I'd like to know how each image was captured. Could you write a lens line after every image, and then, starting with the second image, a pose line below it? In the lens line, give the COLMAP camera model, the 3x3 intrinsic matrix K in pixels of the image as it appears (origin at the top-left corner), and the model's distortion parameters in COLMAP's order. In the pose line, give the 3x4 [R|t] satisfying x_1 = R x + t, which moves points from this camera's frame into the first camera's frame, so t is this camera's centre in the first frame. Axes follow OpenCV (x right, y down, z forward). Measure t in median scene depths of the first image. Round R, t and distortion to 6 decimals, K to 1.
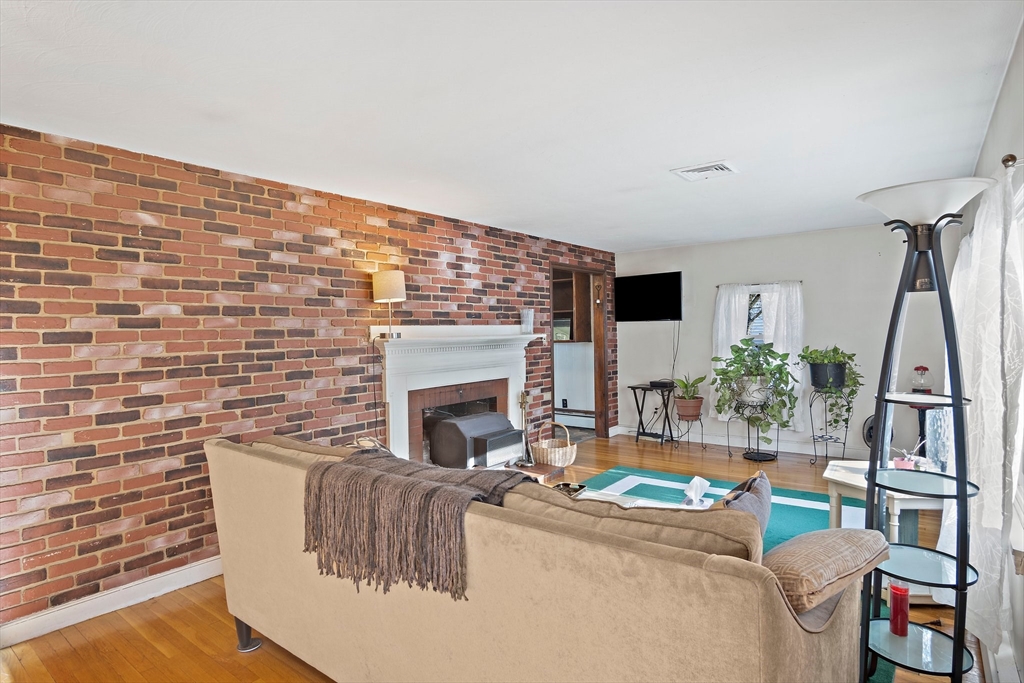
lens RADIAL K [[558.3, 0, 517.7], [0, 558.3, 336.1], [0, 0, 1]] dist [-0.032736, 0.008172]
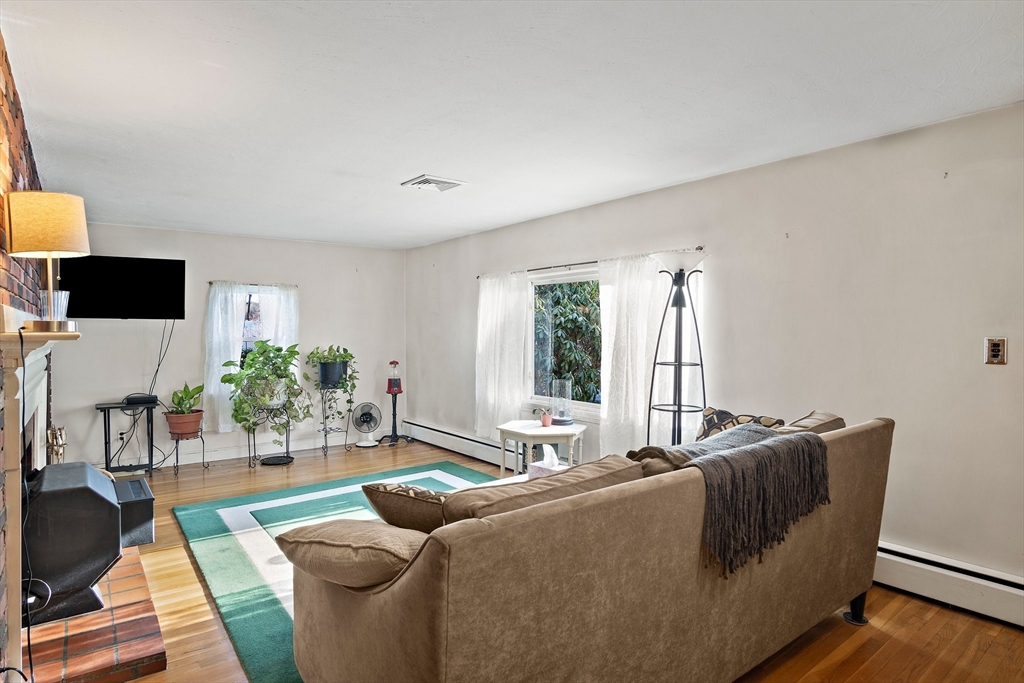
lens RADIAL K [[558.3, 0, 513.3], [0, 558.3, 338.5], [0, 0, 1]] dist [-0.032736, 0.008172]
pose [[0.262300, 0.001993, 0.964984, -1.057399], [0.008189, 0.999957, -0.004291, 0.021519], [-0.964952, 0.009028, 0.262272, 0.865664]]
